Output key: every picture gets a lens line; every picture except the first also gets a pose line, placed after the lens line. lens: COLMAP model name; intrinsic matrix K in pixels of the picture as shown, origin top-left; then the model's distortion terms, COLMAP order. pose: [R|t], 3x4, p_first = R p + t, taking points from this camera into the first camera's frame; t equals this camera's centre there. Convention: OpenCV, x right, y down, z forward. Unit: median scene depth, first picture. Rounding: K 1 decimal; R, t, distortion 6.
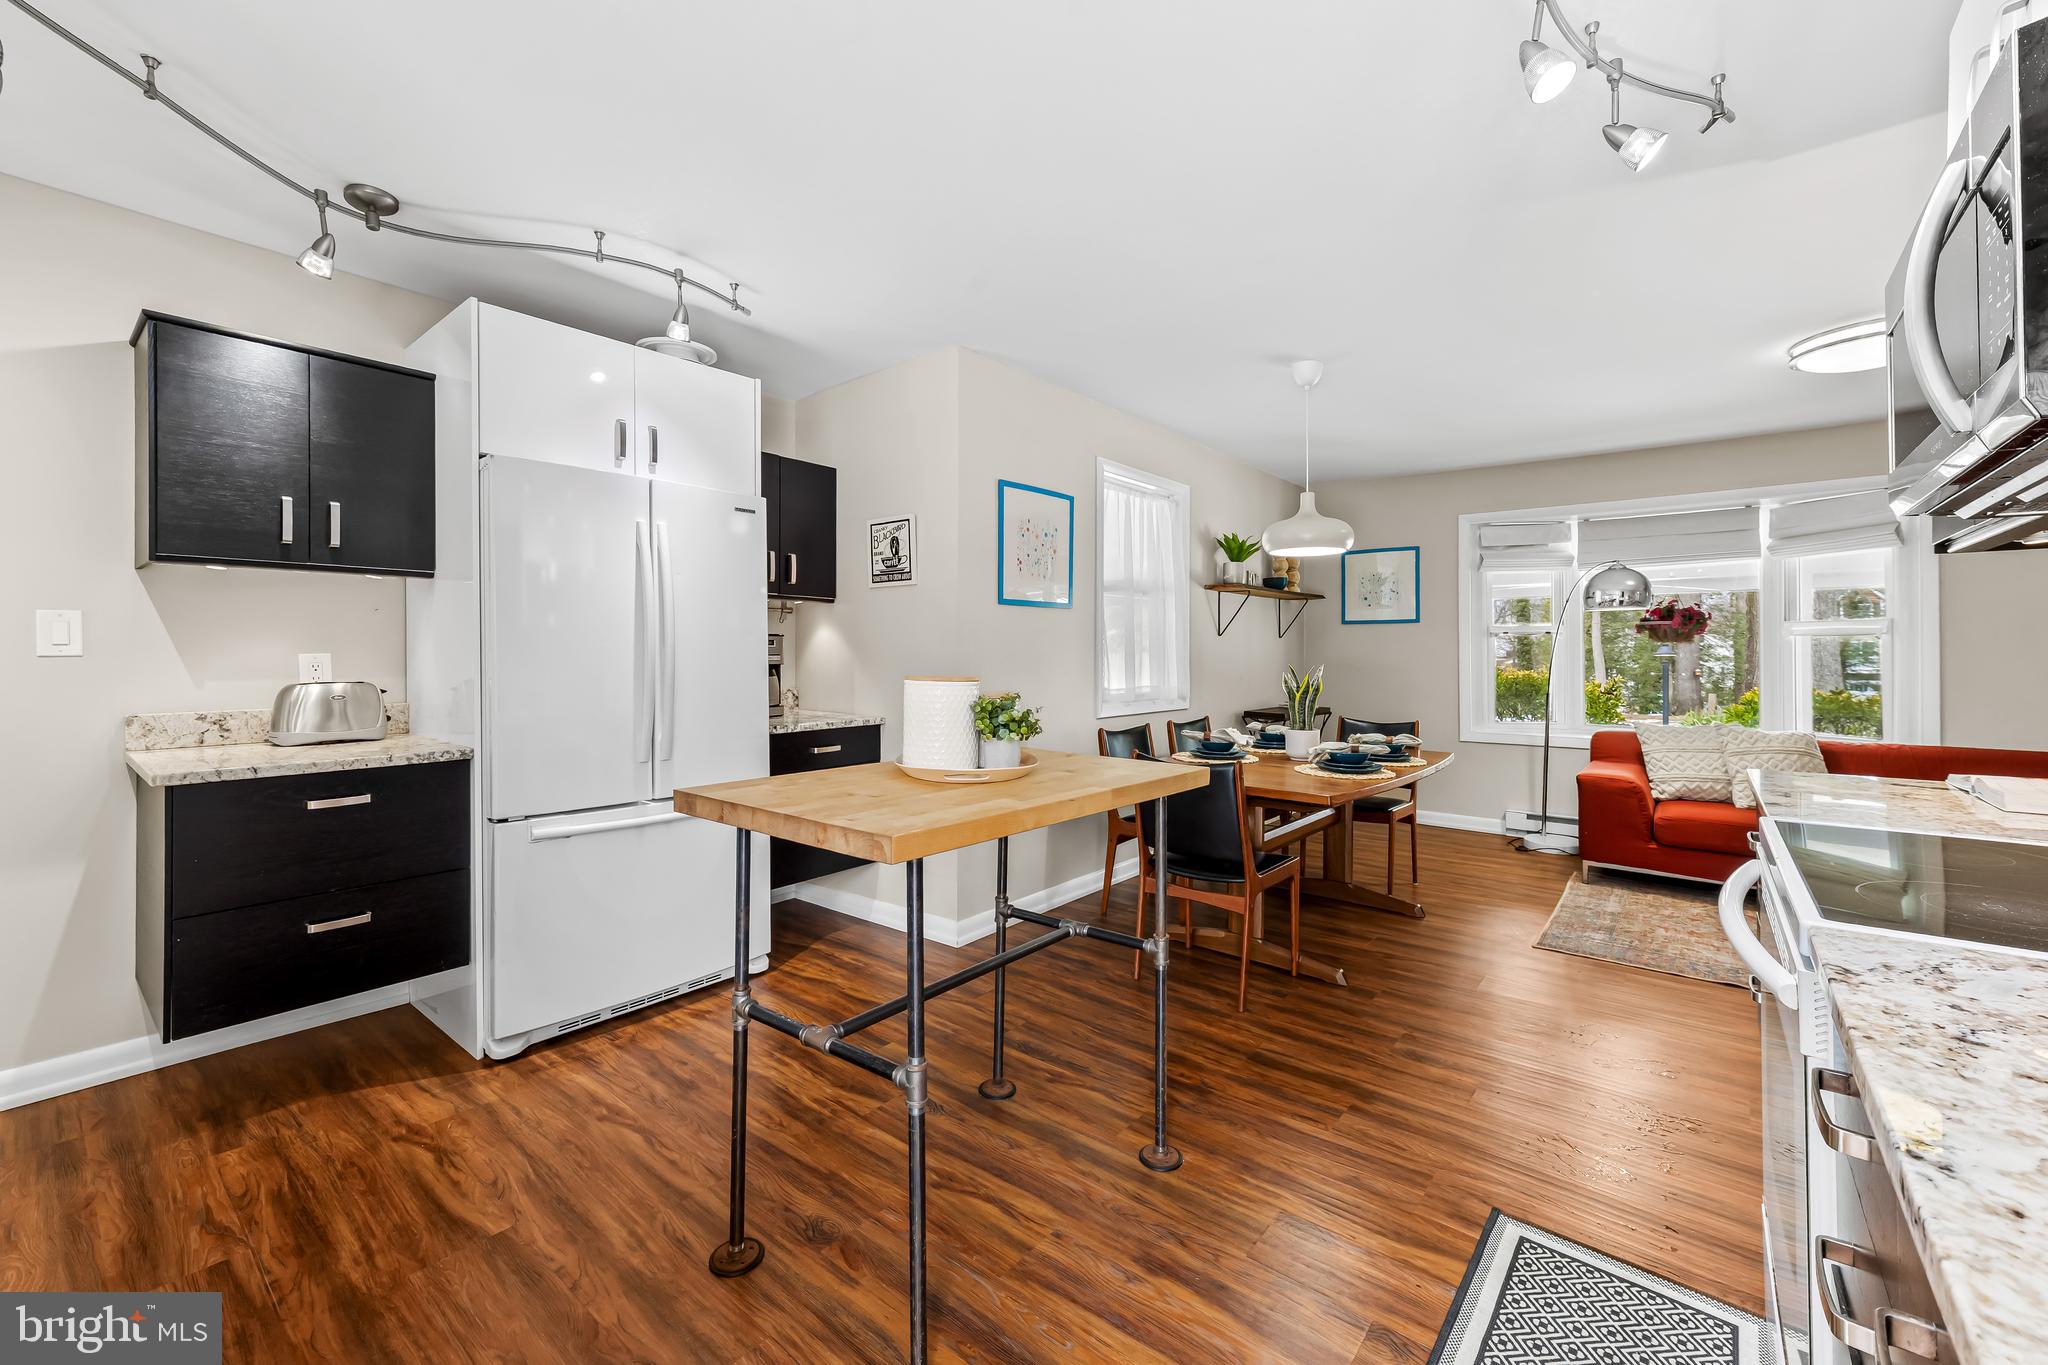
lens RADIAL K [[822.8, 0, 1031.6], [0, 822.8, 662.5], [0, 0, 1]] dist [0.011270, -0.000788]
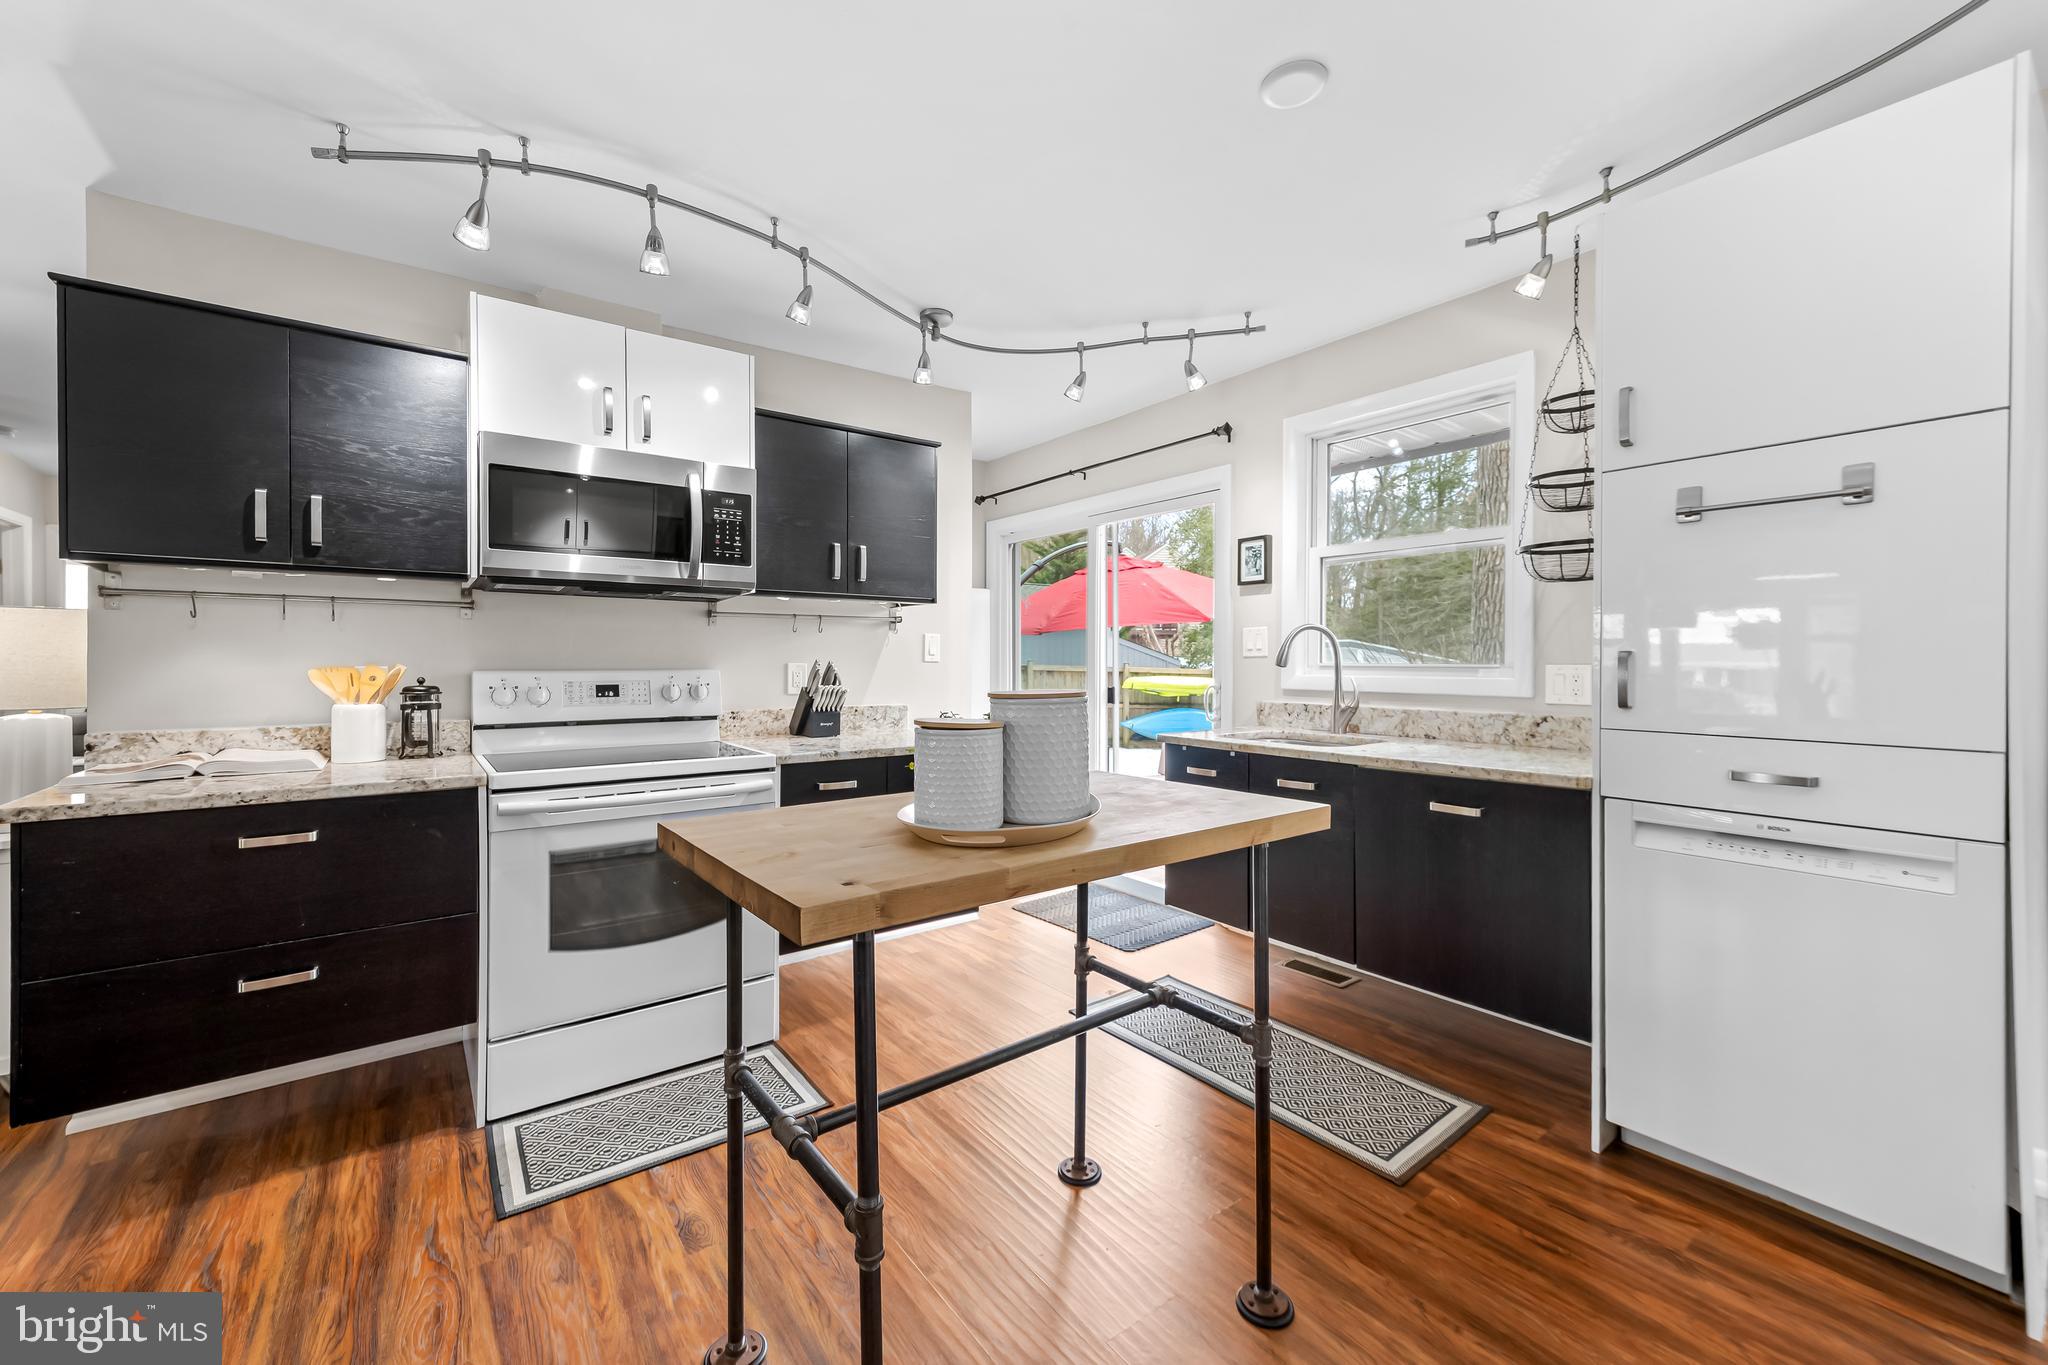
lens RADIAL K [[822.8, 0, 1021.3], [0, 822.8, 666.3], [0, 0, 1]] dist [0.011270, -0.000788]
pose [[-0.968098, -0.003095, 0.250554, -0.214092], [0.001527, 0.999832, 0.018252, -0.013948], [-0.250568, 0.018053, -0.967931, 1.300528]]
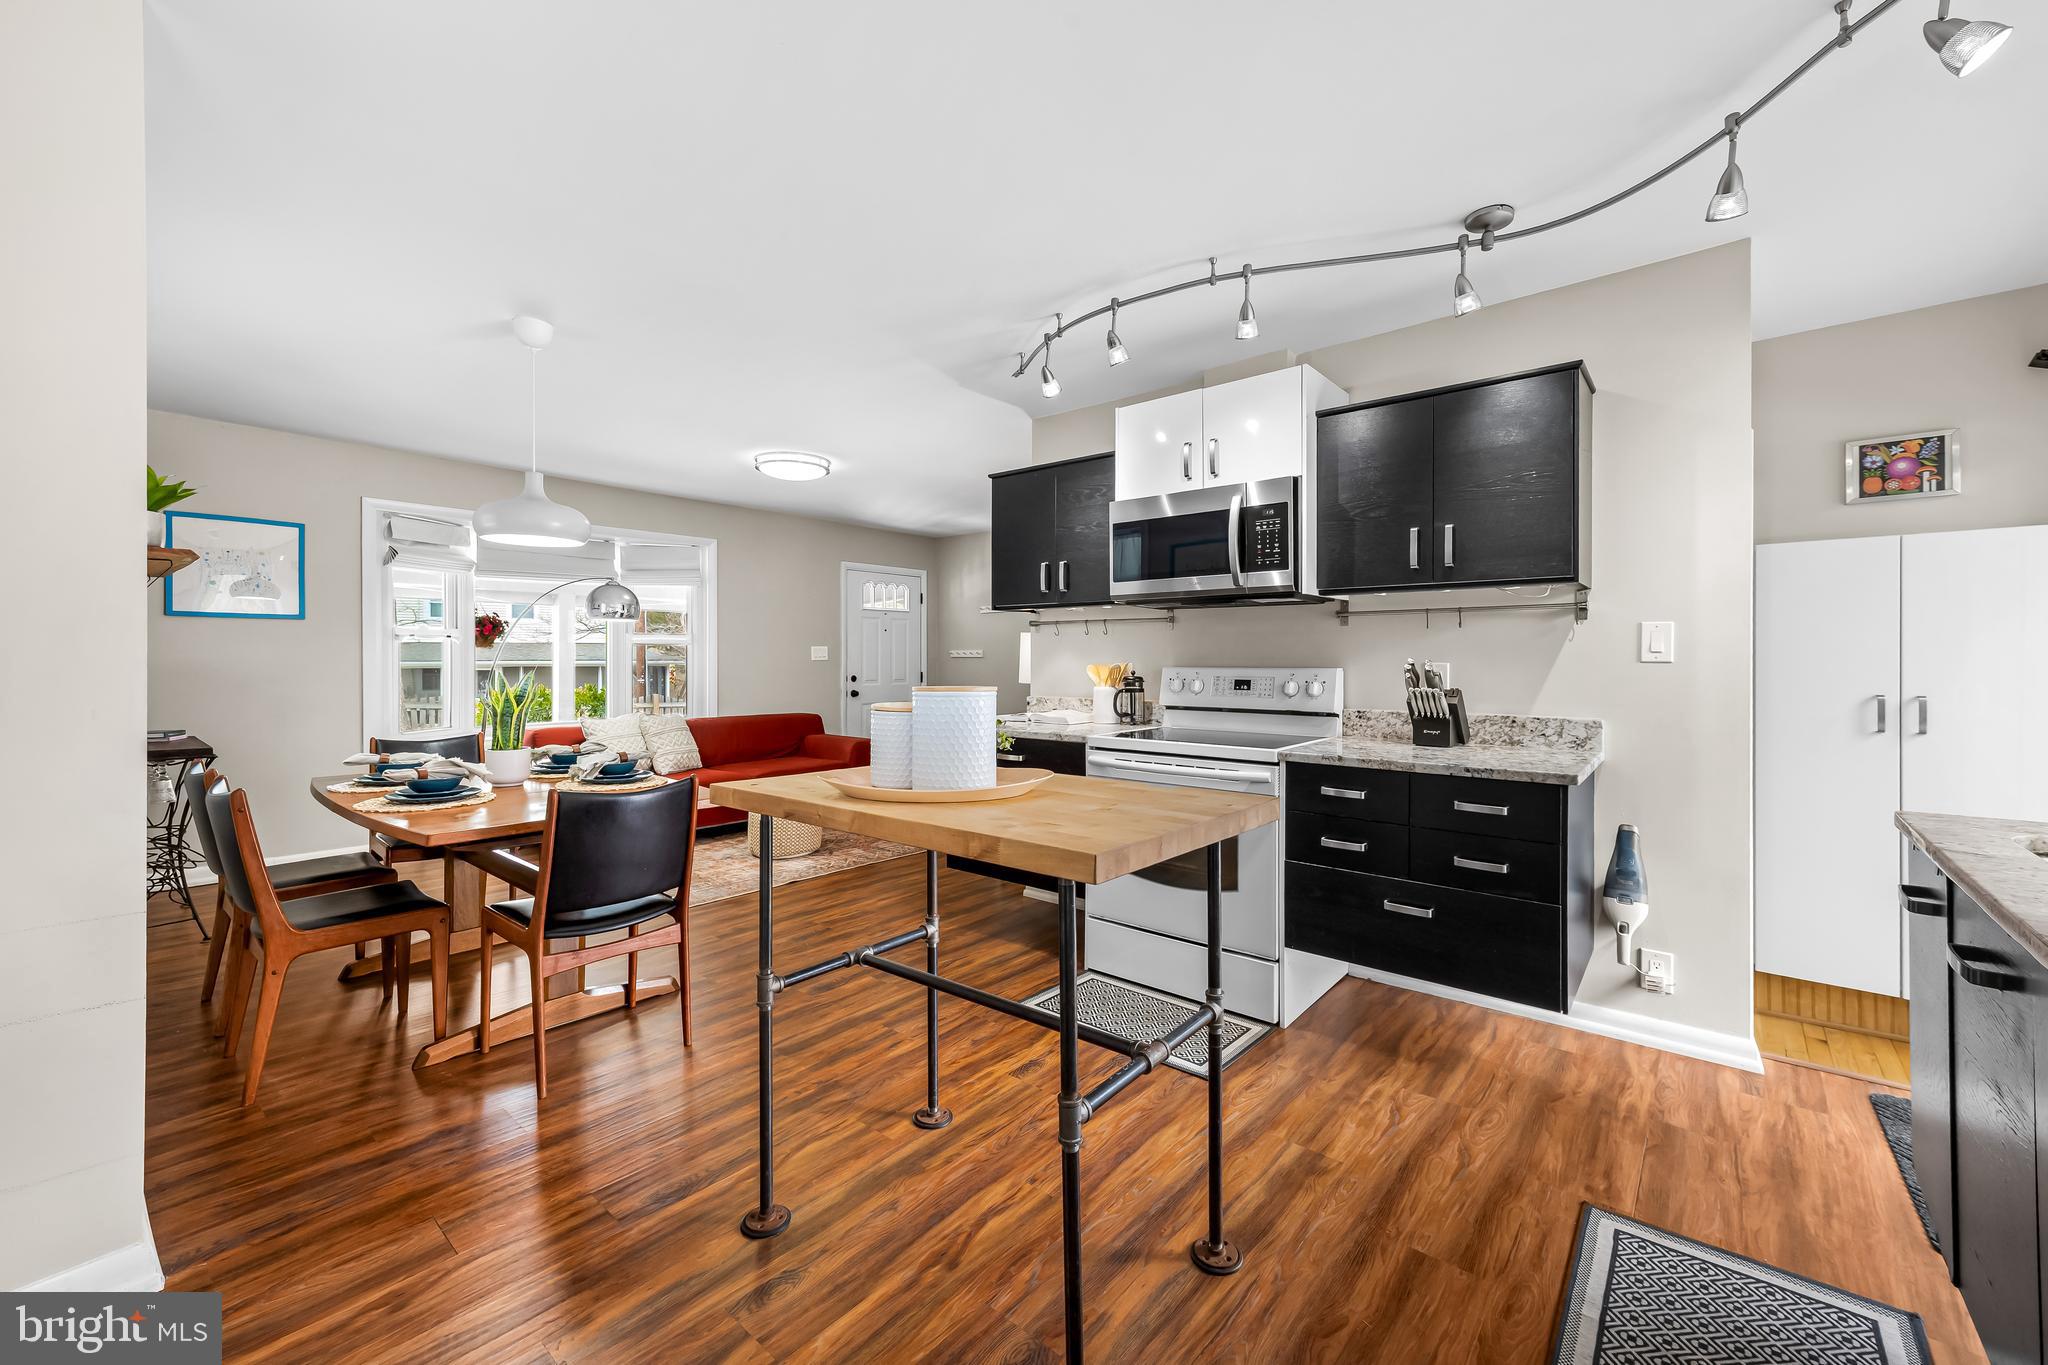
lens RADIAL K [[822.8, 0, 1017.3], [0, 822.8, 662.0], [0, 0, 1]] dist [0.011270, -0.000788]
pose [[0.031550, -0.008599, 0.999465, -0.745054], [0.011763, 0.999897, 0.008231, -0.013041], [-0.999433, 0.011497, 0.031648, 0.673741]]
